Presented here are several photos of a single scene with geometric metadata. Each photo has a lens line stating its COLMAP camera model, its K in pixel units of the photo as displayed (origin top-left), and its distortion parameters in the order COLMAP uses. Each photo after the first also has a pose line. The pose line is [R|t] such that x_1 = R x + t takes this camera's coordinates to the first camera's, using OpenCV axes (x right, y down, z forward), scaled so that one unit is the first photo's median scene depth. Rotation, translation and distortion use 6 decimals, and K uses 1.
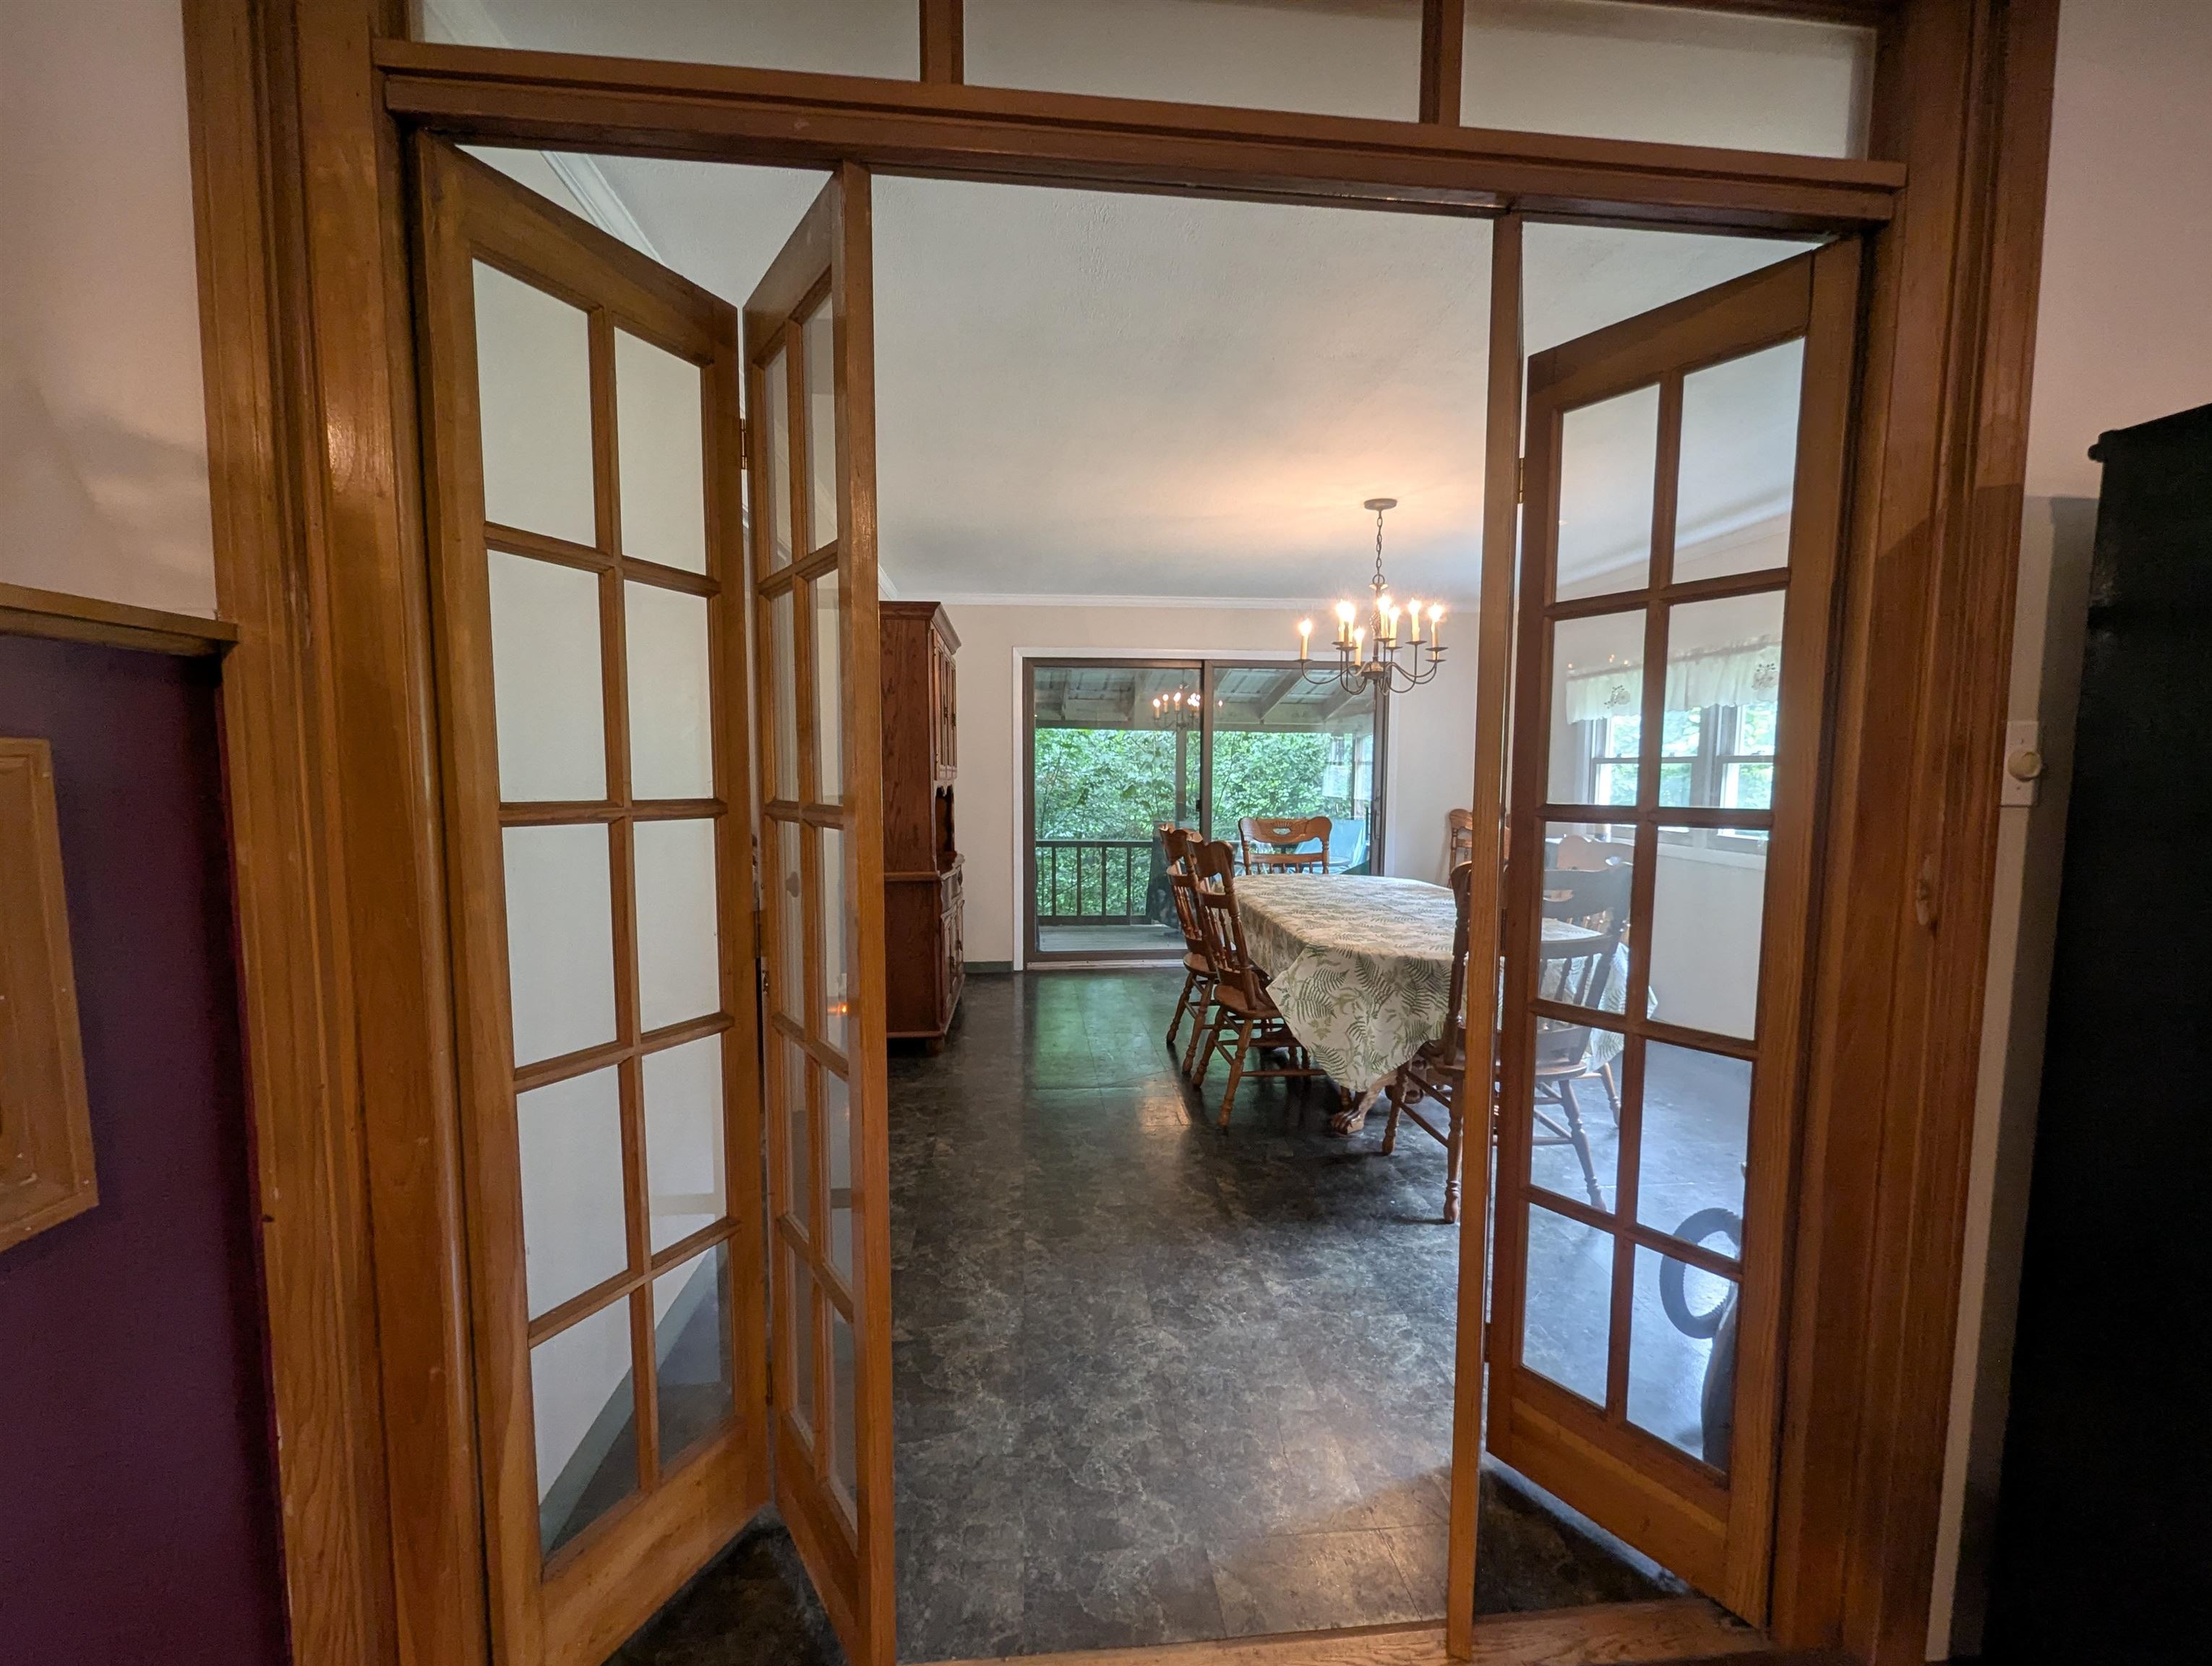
lens RADIAL K [[925.9, 0, 1119.2], [0, 925.9, 849.4], [0, 0, 1]] dist [-0.001108, -0.000375]
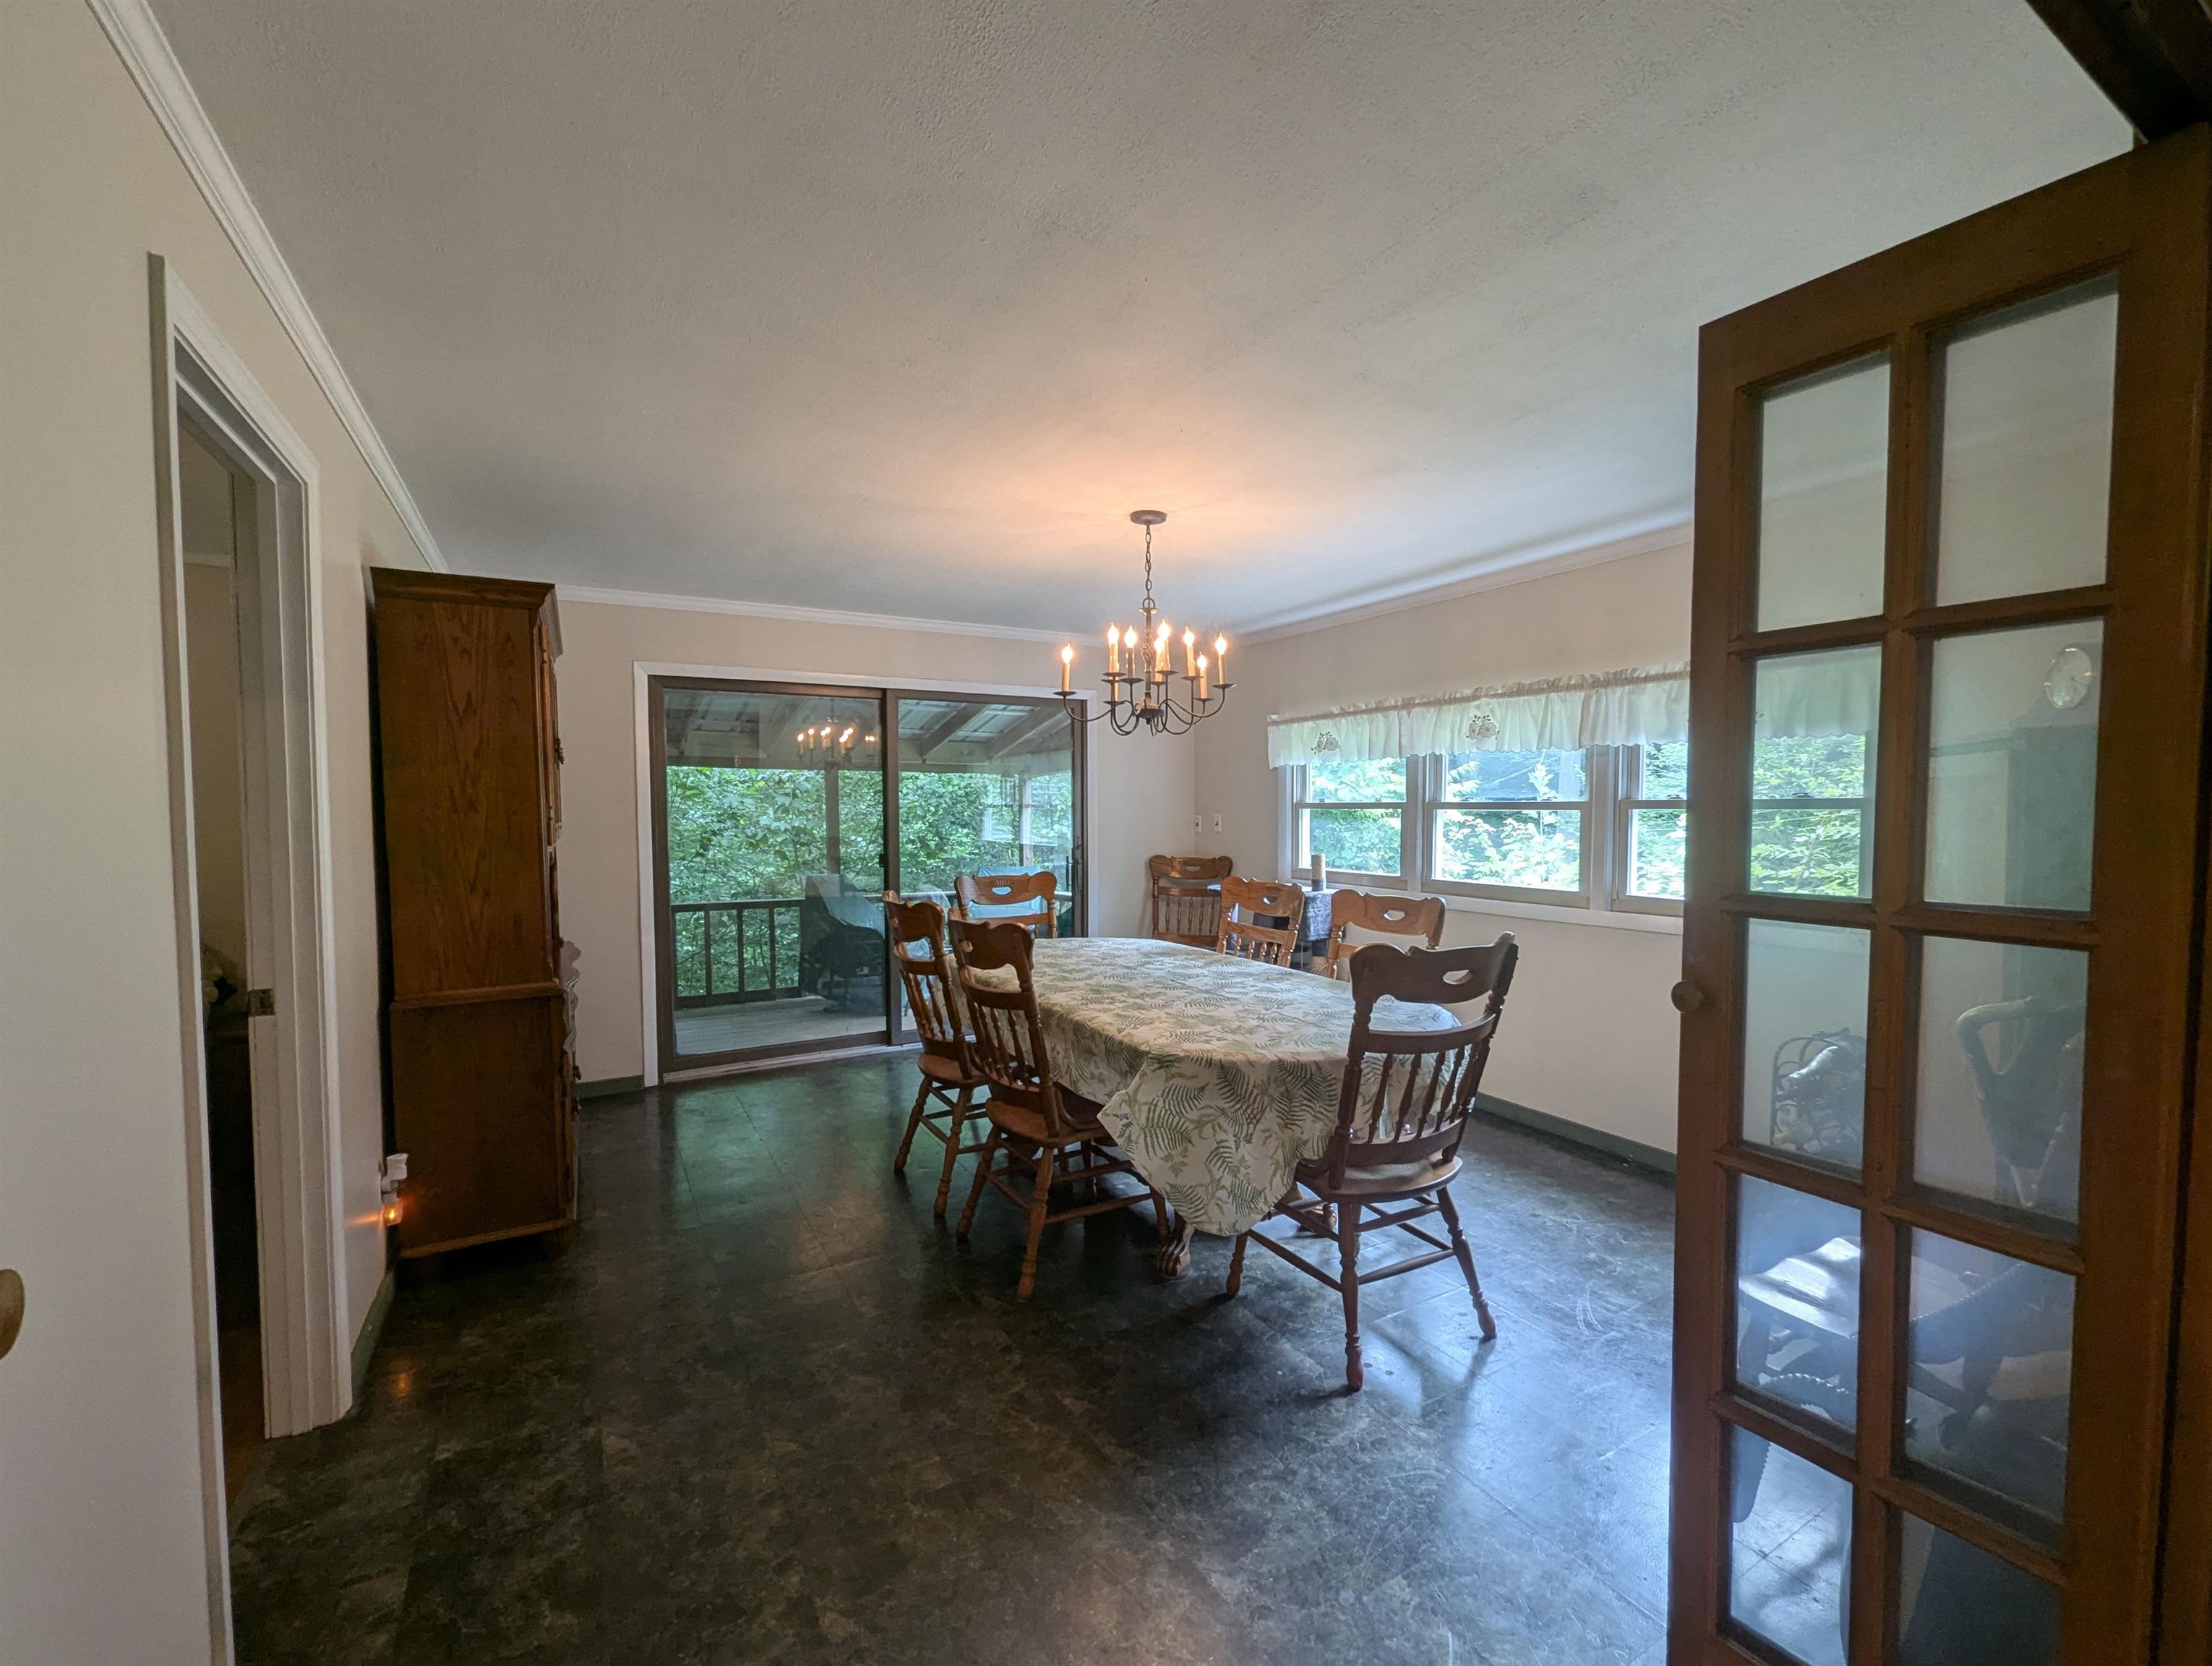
lens RADIAL K [[925.9, 0, 1119.2], [0, 925.9, 849.4], [0, 0, 1]] dist [-0.001108, -0.000375]
pose [[0.910341, -0.026955, 0.412980, -0.110877], [0.043062, 0.998630, -0.029742, -0.038148], [-0.411612, 0.044859, 0.910255, 0.237935]]
